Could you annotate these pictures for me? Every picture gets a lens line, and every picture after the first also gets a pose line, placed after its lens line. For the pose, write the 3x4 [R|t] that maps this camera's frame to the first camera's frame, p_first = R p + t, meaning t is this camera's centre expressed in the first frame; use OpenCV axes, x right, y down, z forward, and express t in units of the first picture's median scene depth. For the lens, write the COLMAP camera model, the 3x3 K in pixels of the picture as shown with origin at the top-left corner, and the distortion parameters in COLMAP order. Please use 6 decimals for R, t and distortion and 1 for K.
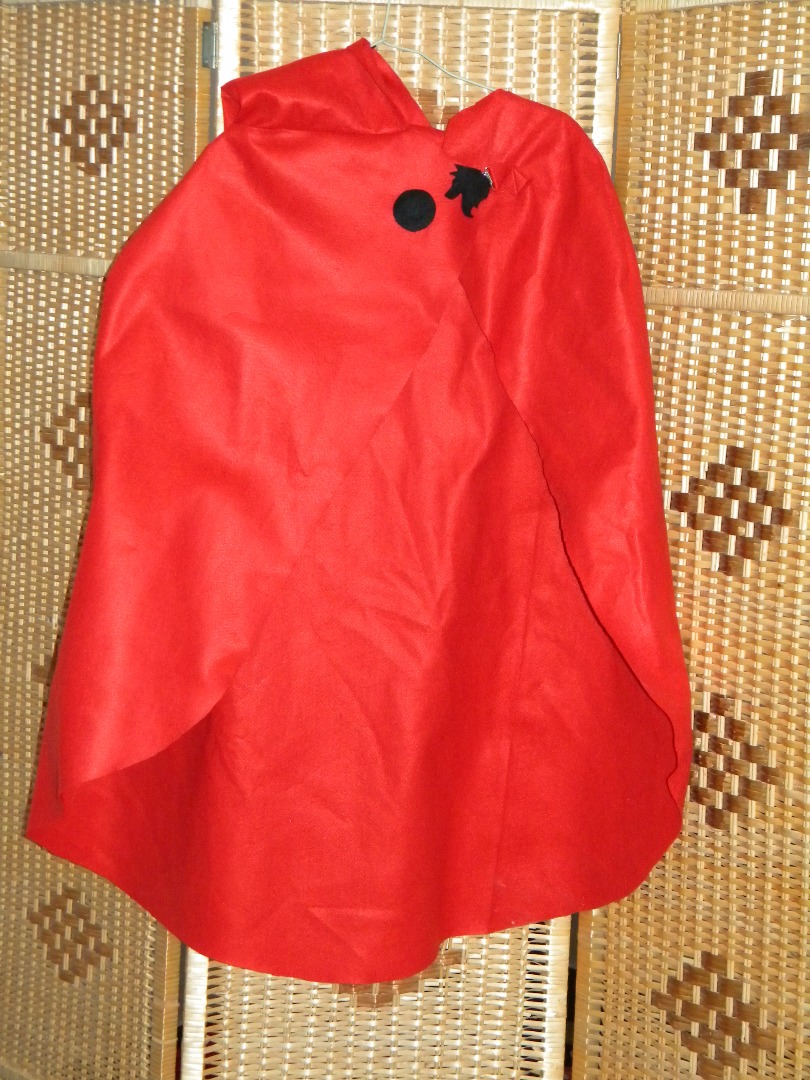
lens RADIAL K [[2164.4, 0, 405.0], [0, 2164.4, 540.0], [0, 0, 1]] dist [0.186508, 0.068431]
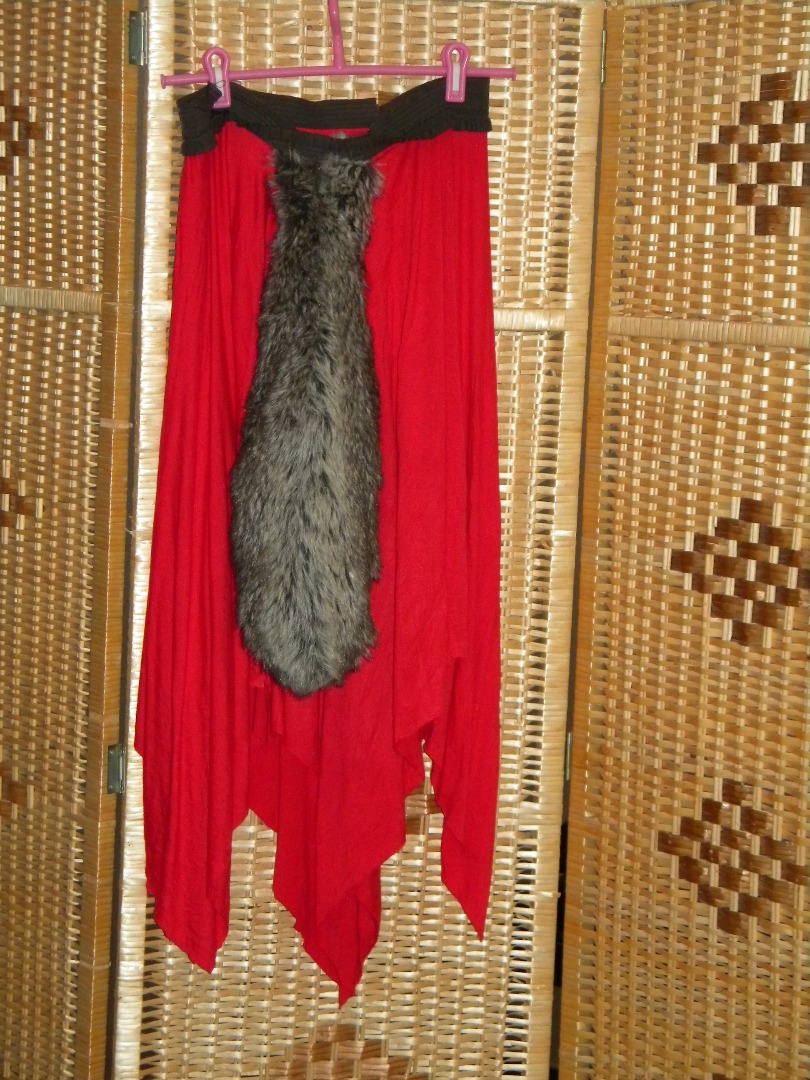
lens RADIAL K [[2164.4, 0, 405.0], [0, 2164.4, 540.0], [0, 0, 1]] dist [0.186508, 0.068431]
pose [[0.995337, -0.011936, 0.095722, -0.069961], [0.012779, 0.999885, -0.008197, -0.020531], [-0.095613, 0.009382, 0.995374, 0.134901]]
